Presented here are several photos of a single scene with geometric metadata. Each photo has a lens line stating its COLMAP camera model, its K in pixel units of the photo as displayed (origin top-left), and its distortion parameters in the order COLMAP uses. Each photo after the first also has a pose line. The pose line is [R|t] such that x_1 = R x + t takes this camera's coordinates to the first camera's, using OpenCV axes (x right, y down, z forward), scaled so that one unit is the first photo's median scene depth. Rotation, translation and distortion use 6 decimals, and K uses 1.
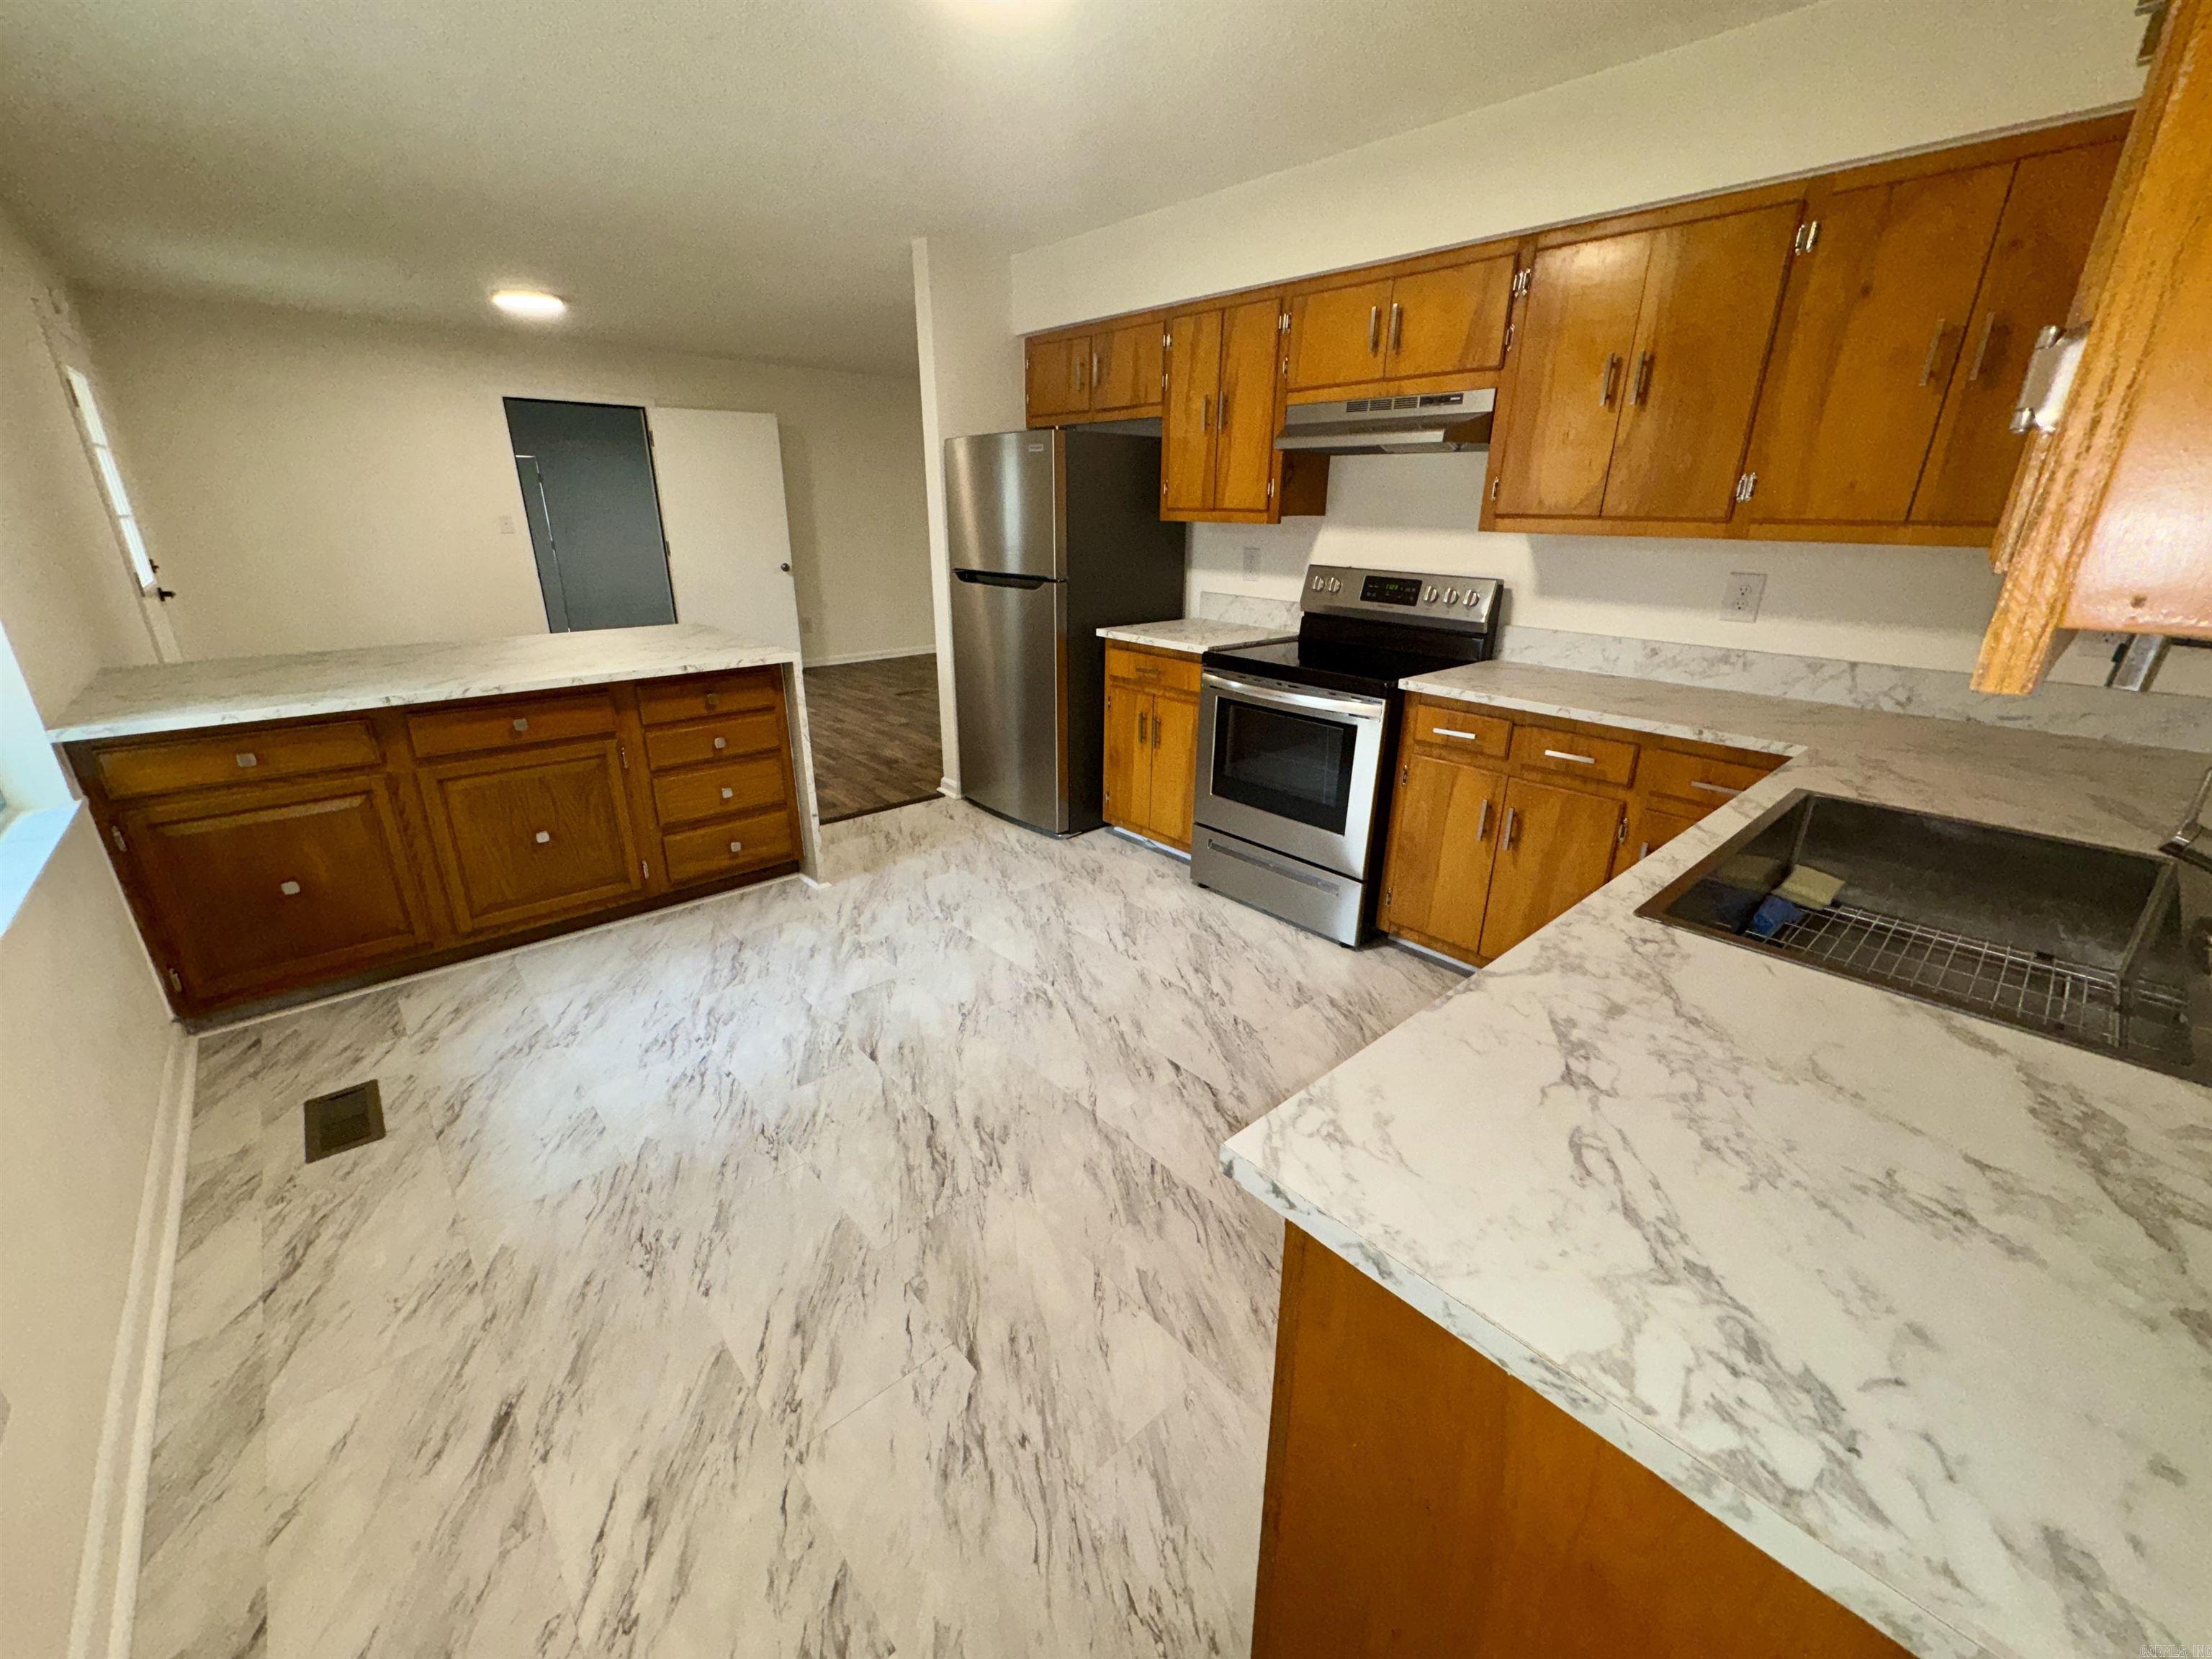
lens RADIAL K [[887.2, 0, 1101.7], [0, 887.2, 827.5], [0, 0, 1]] dist [-0.005308, 0.001218]
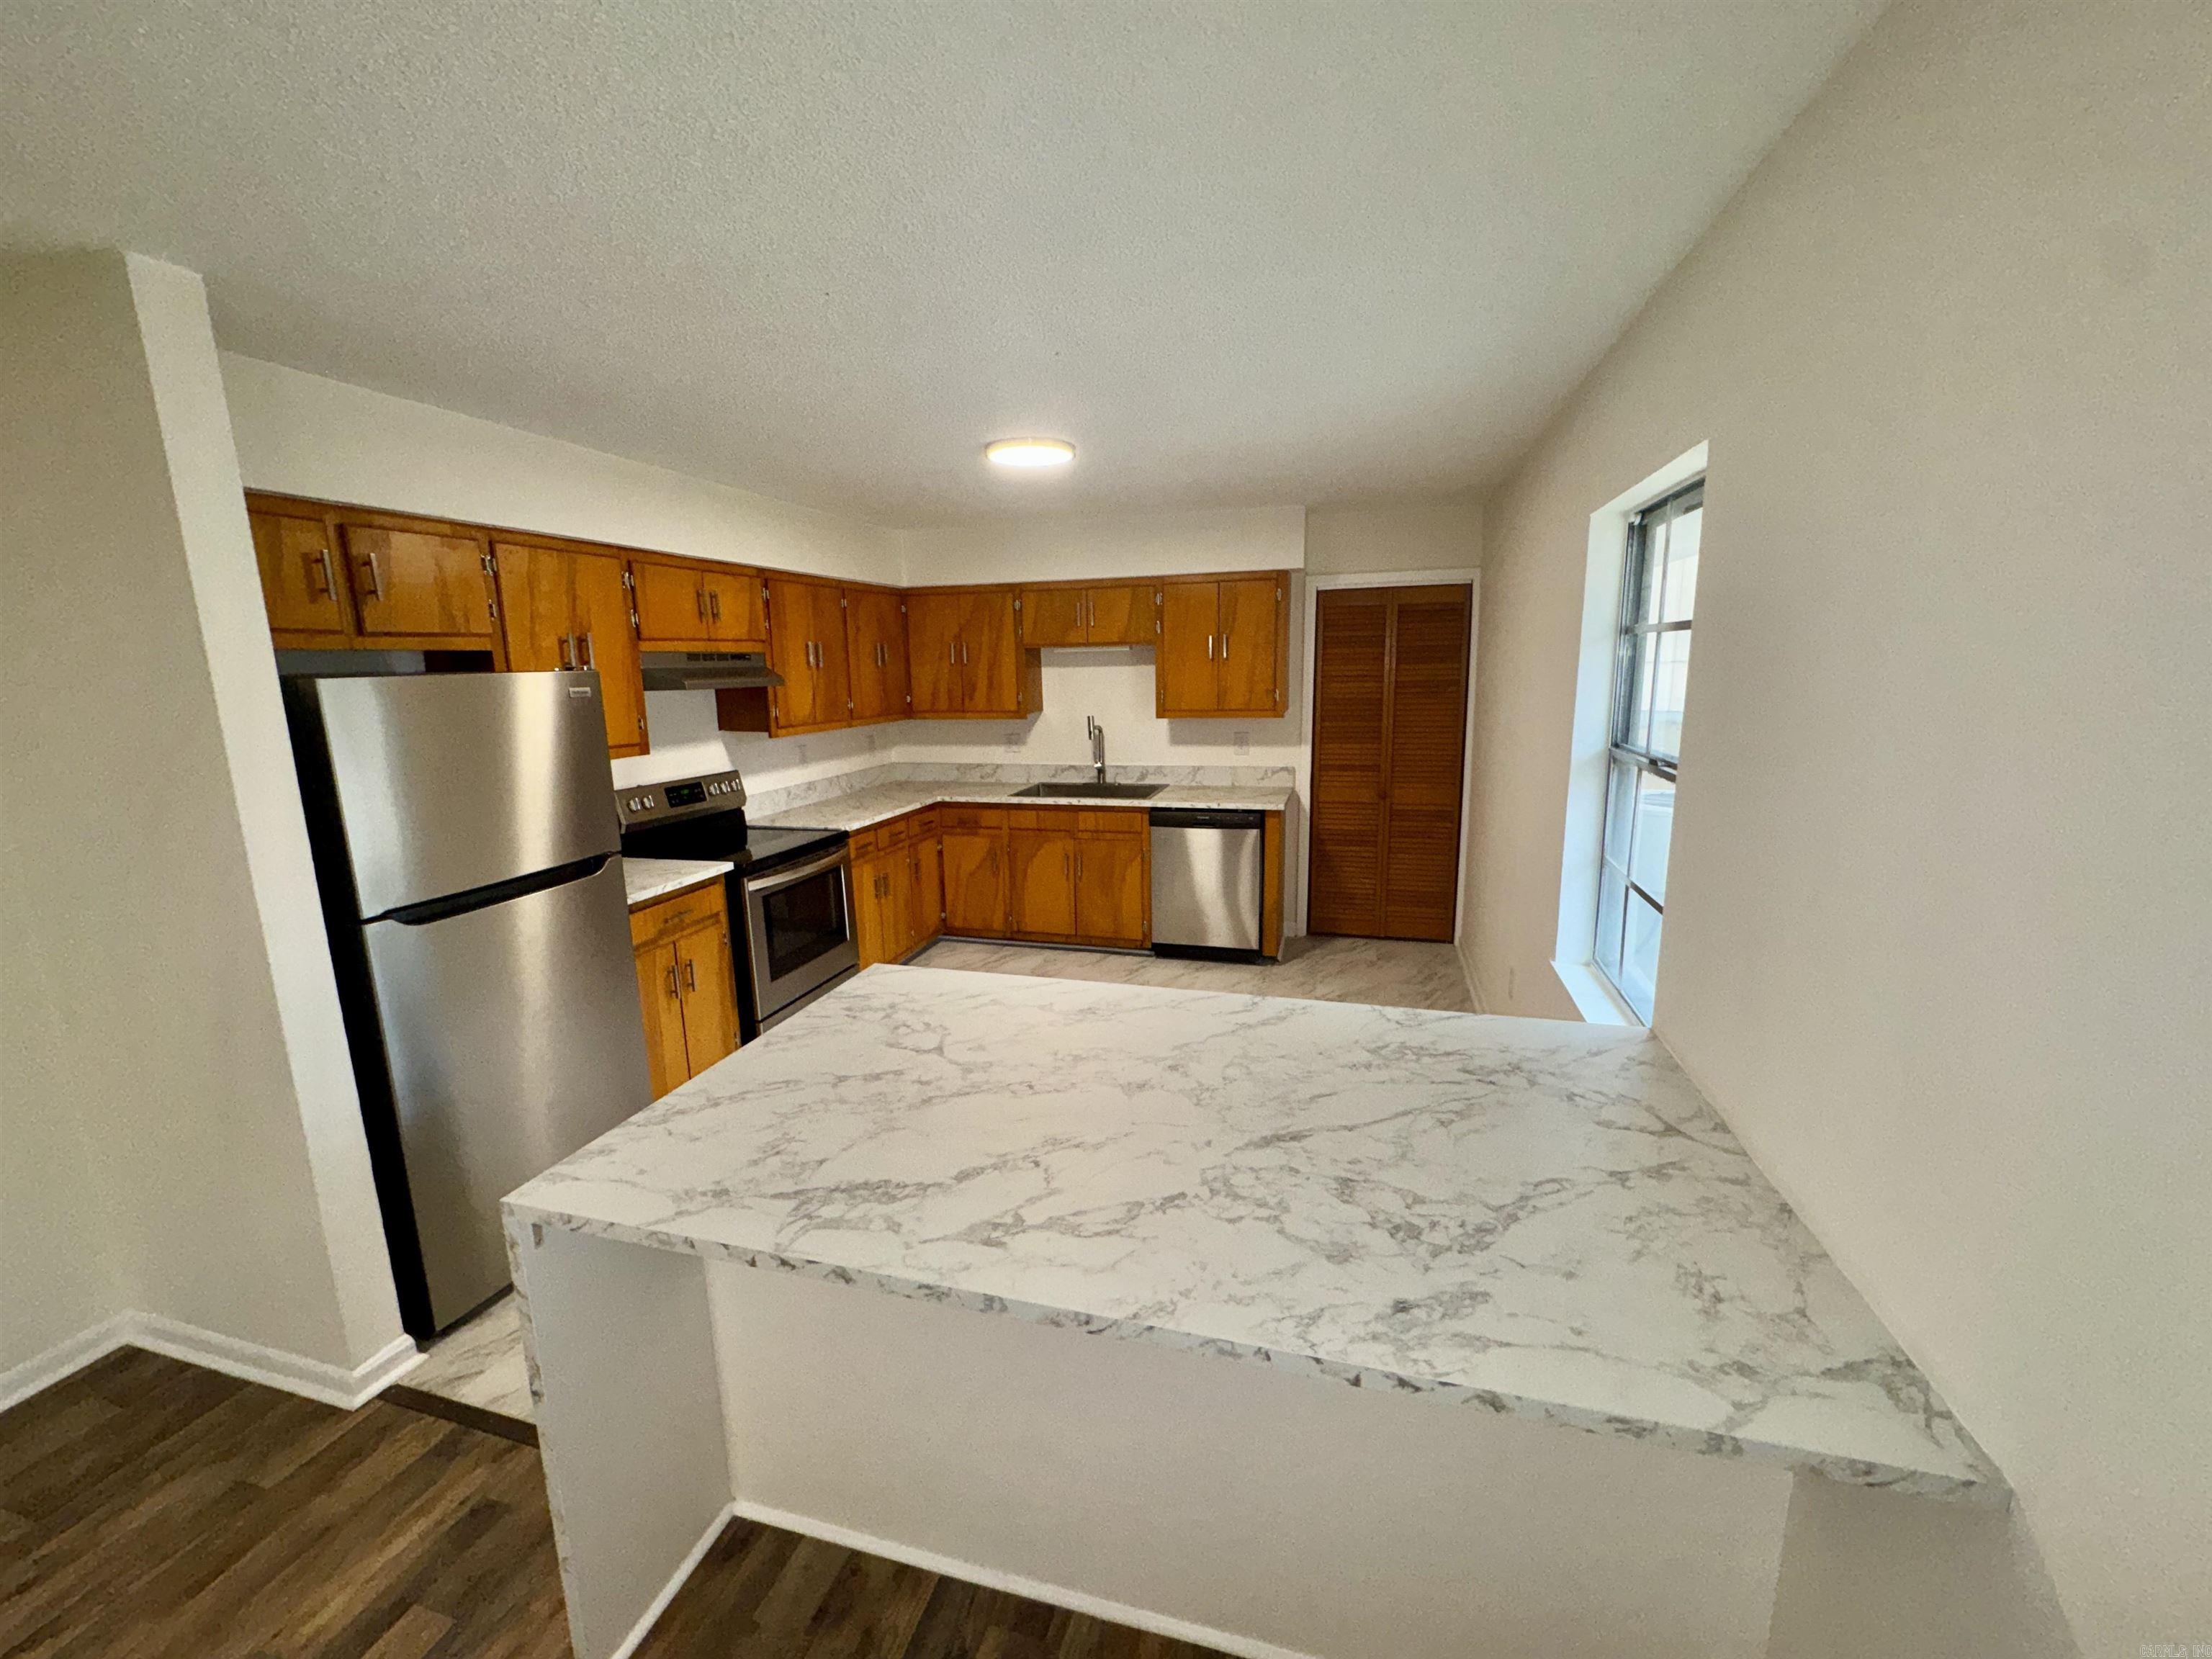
lens RADIAL K [[887.2, 0, 1101.7], [0, 887.2, 827.5], [0, 0, 1]] dist [-0.005308, 0.001218]
pose [[-0.533939, -0.153174, 0.831533, -1.123308], [0.304938, 0.882384, 0.358346, -0.545368], [-0.788620, 0.444901, -0.424431, 1.206058]]
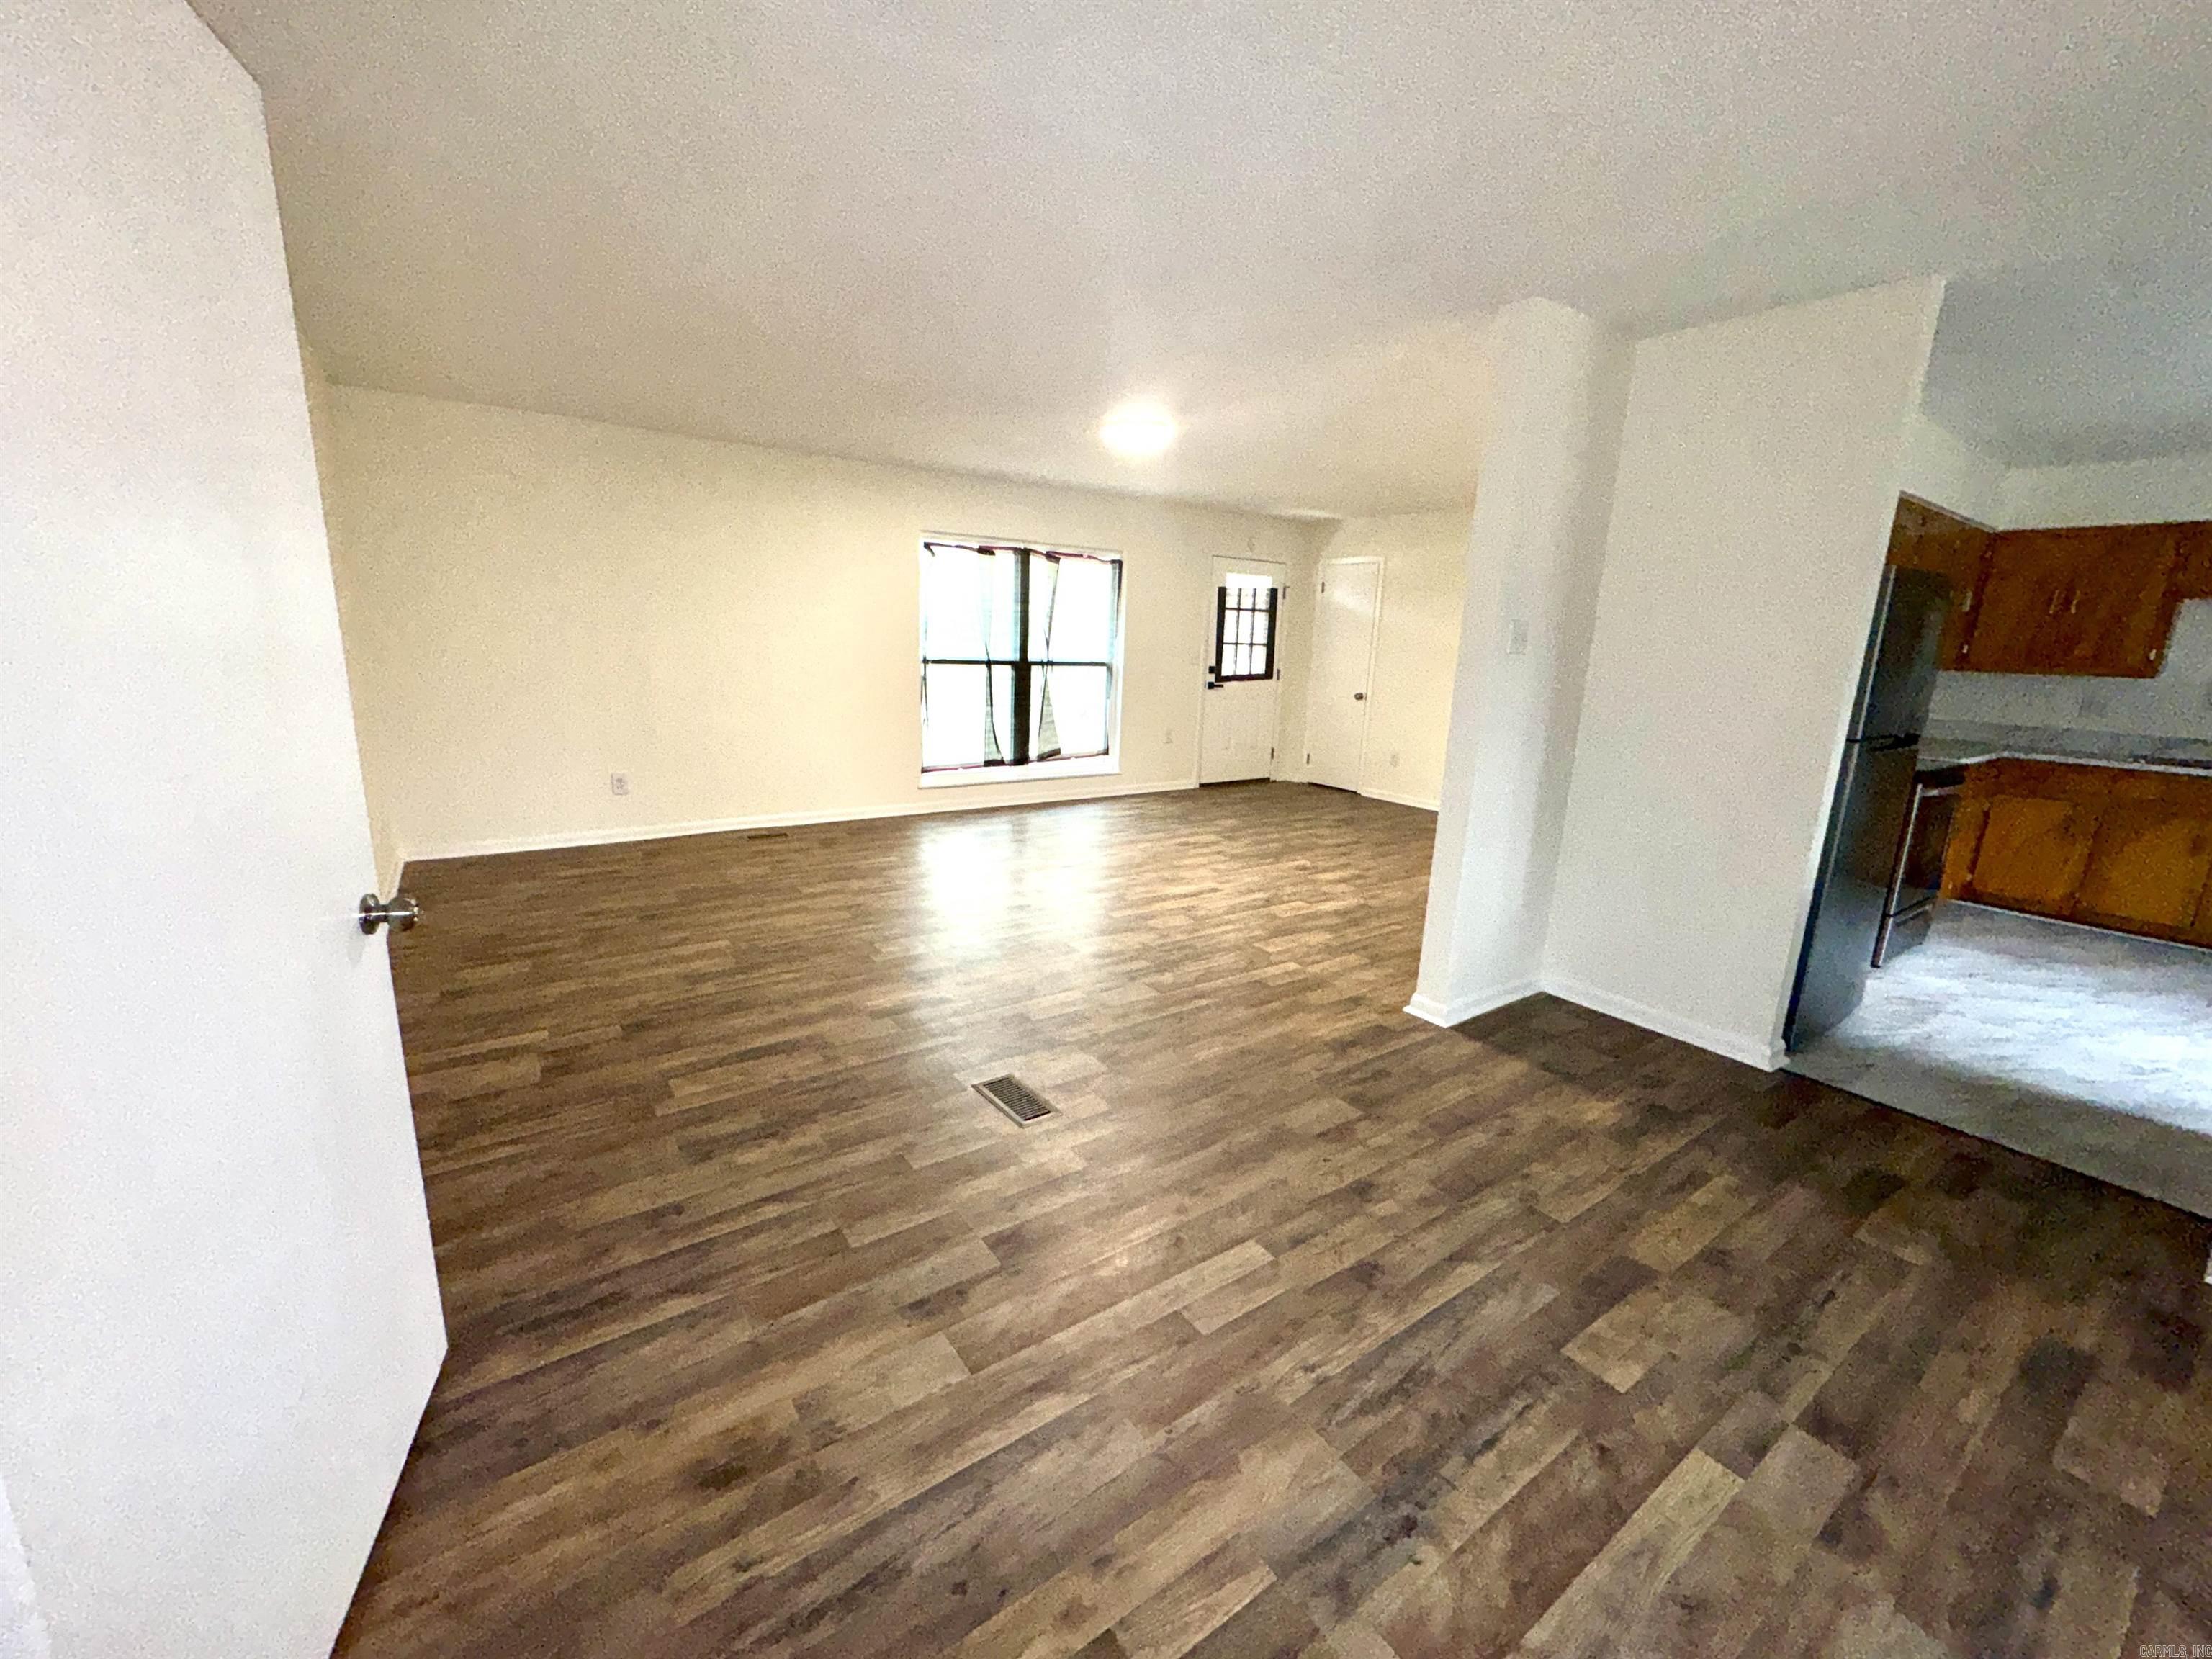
lens RADIAL K [[887.2, 0, 1101.7], [0, 887.2, 827.5], [0, 0, 1]] dist [-0.005308, 0.001218]
pose [[0.115832, -0.214189, 0.969900, -1.315342], [0.309314, 0.935697, 0.169696, -0.744792], [-0.943879, 0.280348, 0.174636, 2.053799]]
